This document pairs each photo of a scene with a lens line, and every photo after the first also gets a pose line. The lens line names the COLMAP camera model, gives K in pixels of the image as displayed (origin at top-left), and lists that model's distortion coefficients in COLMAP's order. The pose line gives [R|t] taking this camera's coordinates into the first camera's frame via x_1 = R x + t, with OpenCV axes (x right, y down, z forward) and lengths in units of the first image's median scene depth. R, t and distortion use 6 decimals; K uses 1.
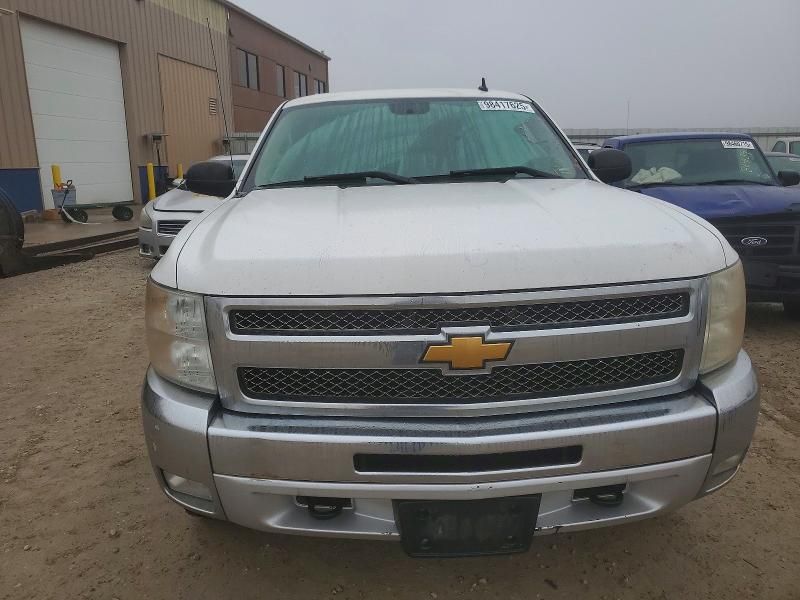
lens RADIAL K [[621.9, 0, 400.0], [0, 621.9, 300.0], [0, 0, 1]] dist [0.008231, 0.009356]
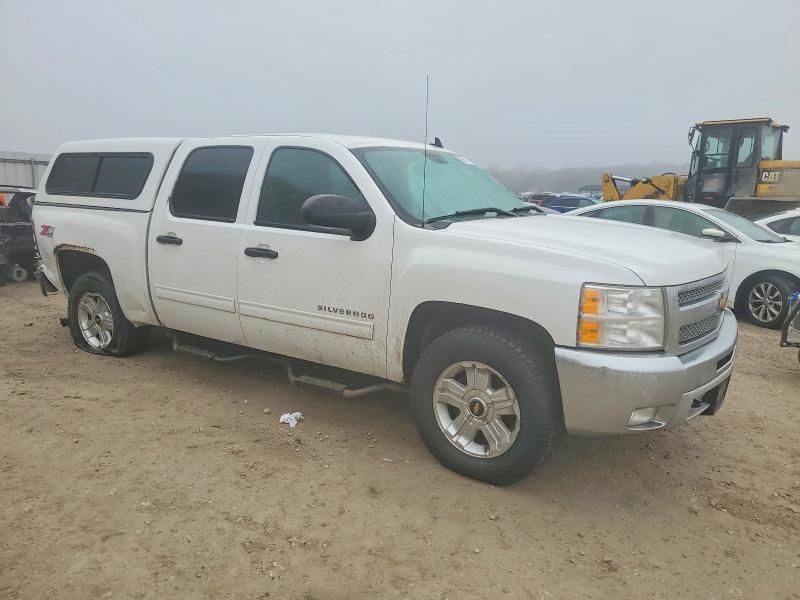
lens RADIAL K [[621.9, 0, 400.0], [0, 621.9, 300.0], [0, 0, 1]] dist [0.008231, 0.009356]
pose [[0.633103, -0.109564, 0.766275, -1.183439], [0.146823, 0.988959, 0.020098, -0.062248], [-0.760016, 0.099783, 0.642199, 0.293260]]
